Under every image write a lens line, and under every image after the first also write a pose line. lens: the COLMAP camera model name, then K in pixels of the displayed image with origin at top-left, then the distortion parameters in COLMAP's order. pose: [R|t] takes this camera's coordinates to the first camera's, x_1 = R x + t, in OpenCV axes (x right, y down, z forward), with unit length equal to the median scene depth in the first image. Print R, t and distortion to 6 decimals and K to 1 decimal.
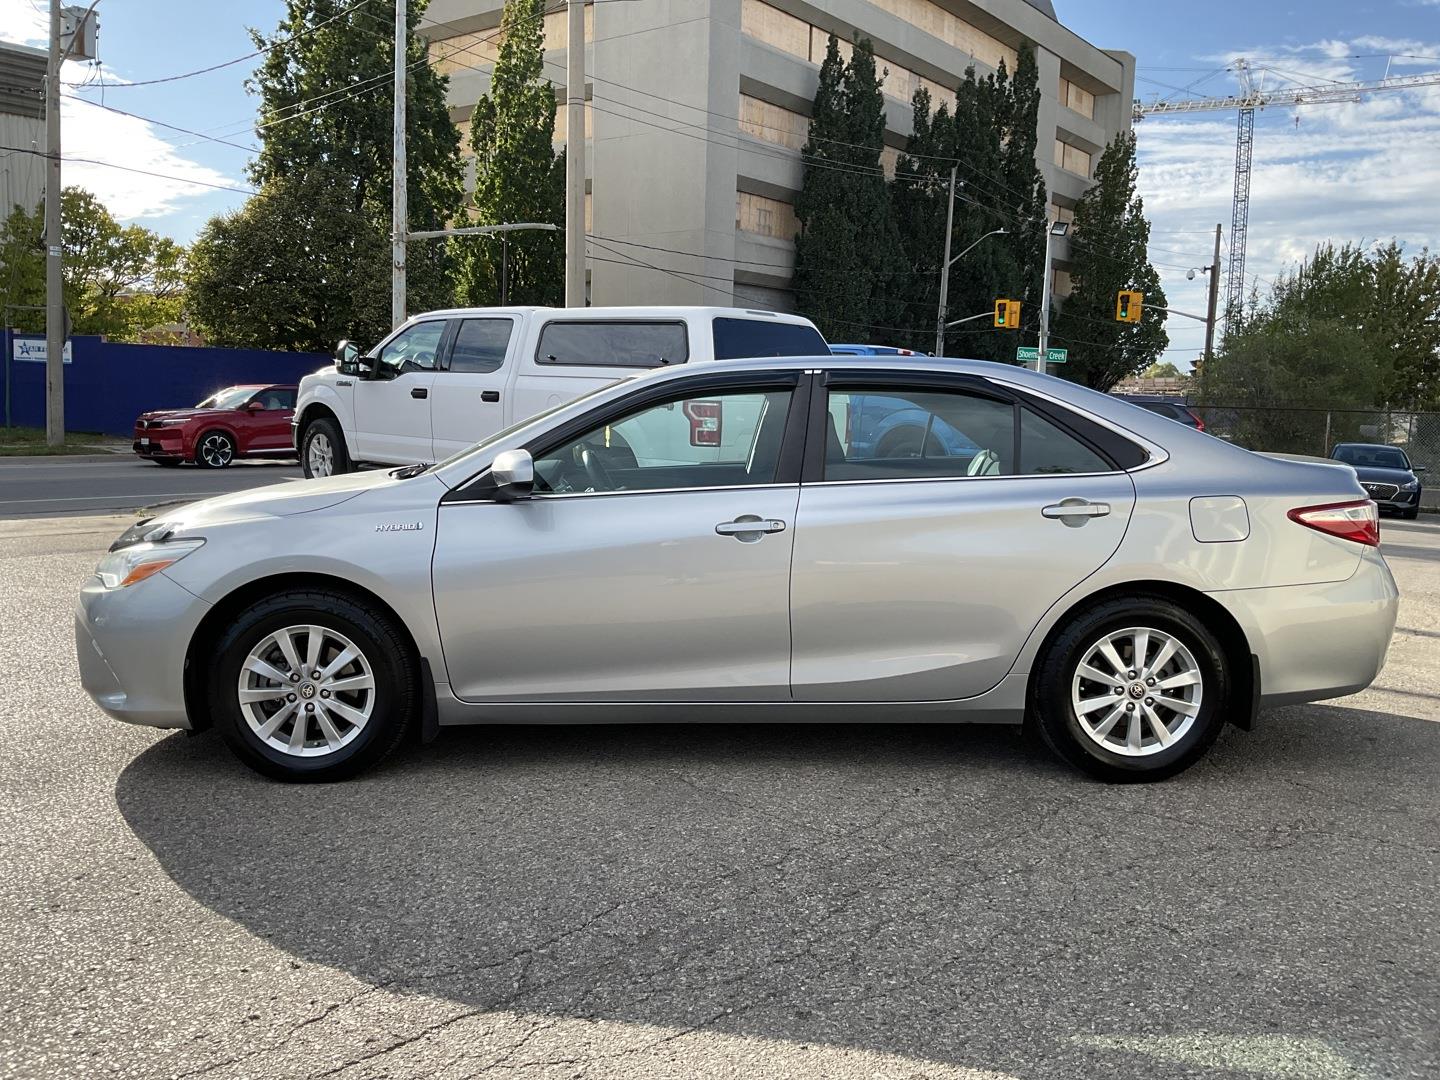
lens RADIAL K [[1216.4, 0, 709.3], [0, 1216.4, 546.4], [0, 0, 1]] dist [0.000969, -0.010192]
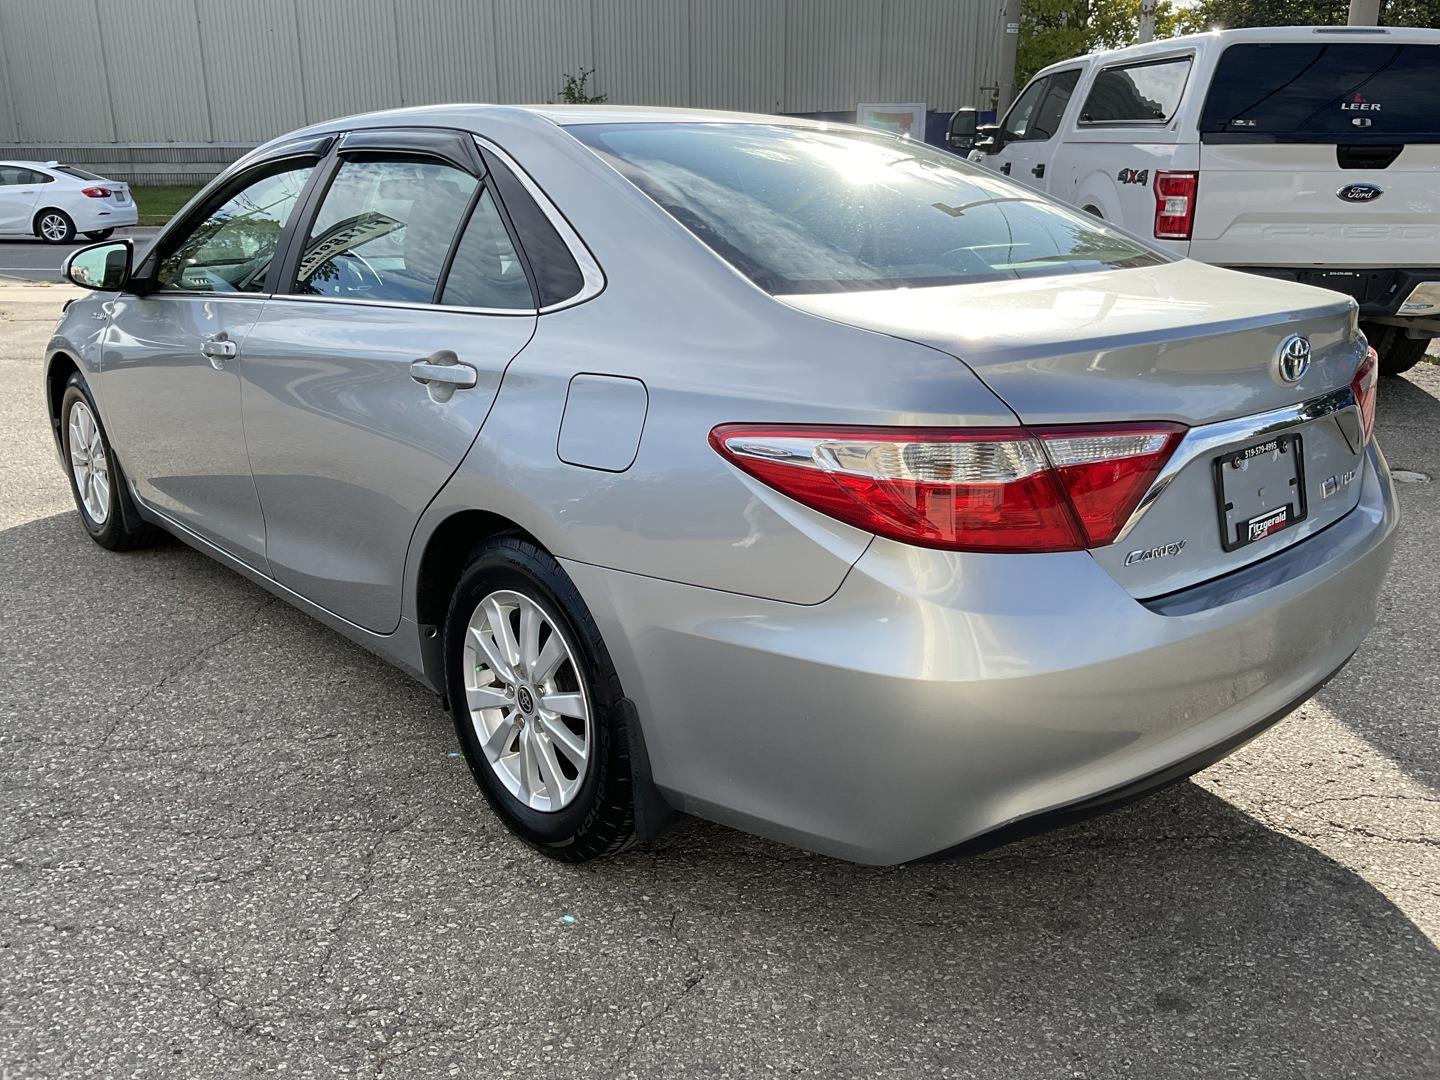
lens RADIAL K [[1216.4, 0, 721.4], [0, 1216.4, 536.6], [0, 0, 1]] dist [0.000969, -0.010192]
pose [[0.639756, 0.207182, -0.740127, 0.832164], [-0.077002, 0.975415, 0.206486, -0.082964], [0.764711, -0.075109, 0.639981, 0.721193]]
